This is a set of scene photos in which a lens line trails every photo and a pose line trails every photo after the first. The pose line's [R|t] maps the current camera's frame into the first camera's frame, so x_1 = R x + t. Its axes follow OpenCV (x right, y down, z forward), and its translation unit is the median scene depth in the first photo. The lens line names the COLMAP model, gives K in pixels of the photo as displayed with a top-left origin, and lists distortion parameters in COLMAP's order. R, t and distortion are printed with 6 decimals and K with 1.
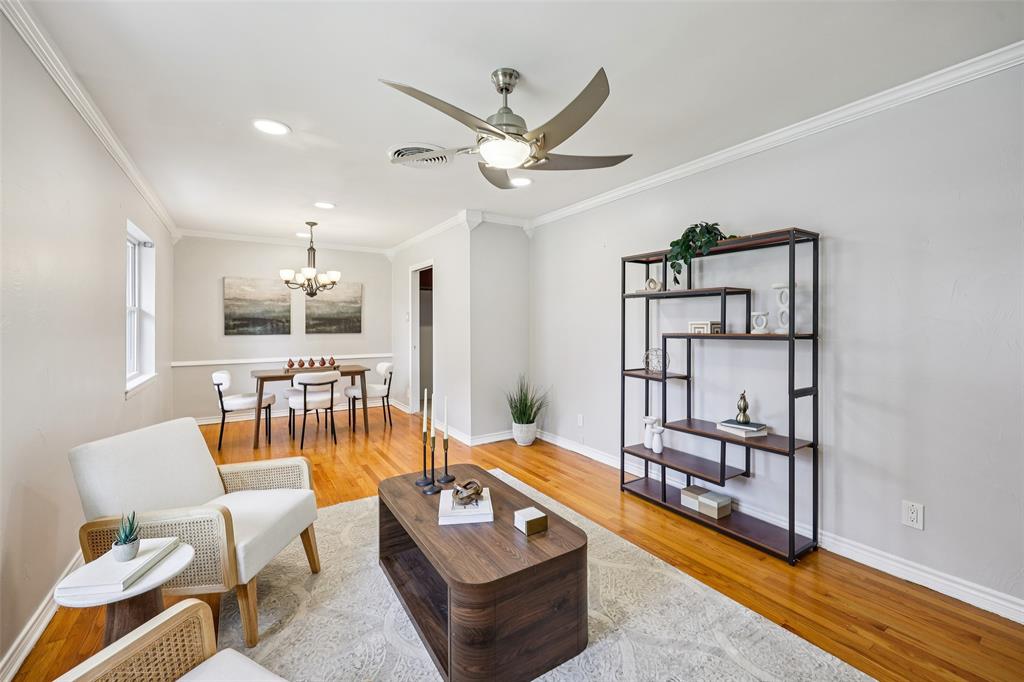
lens RADIAL K [[417.8, 0, 508.5], [0, 417.8, 324.0], [0, 0, 1]] dist [0.001572, -0.000330]
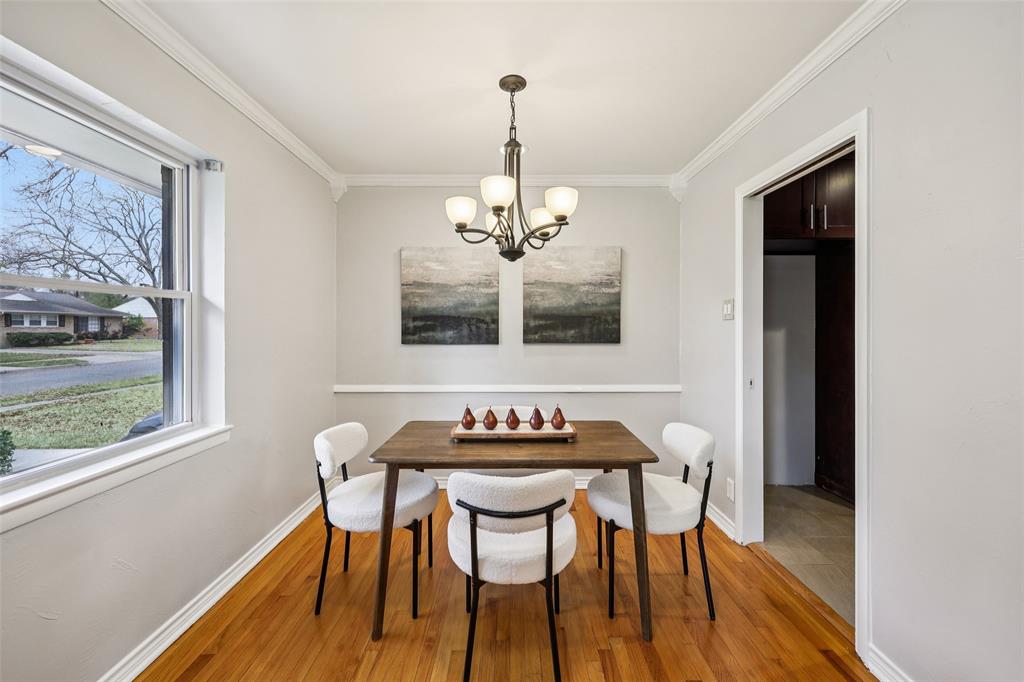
lens RADIAL K [[417.8, 0, 512.5], [0, 417.8, 326.2], [0, 0, 1]] dist [0.001572, -0.000330]
pose [[0.846099, 0.002472, -0.533020, -0.218021], [-0.002209, 0.999997, 0.001131, -0.000434], [0.533021, 0.000220, 0.846102, 0.565405]]
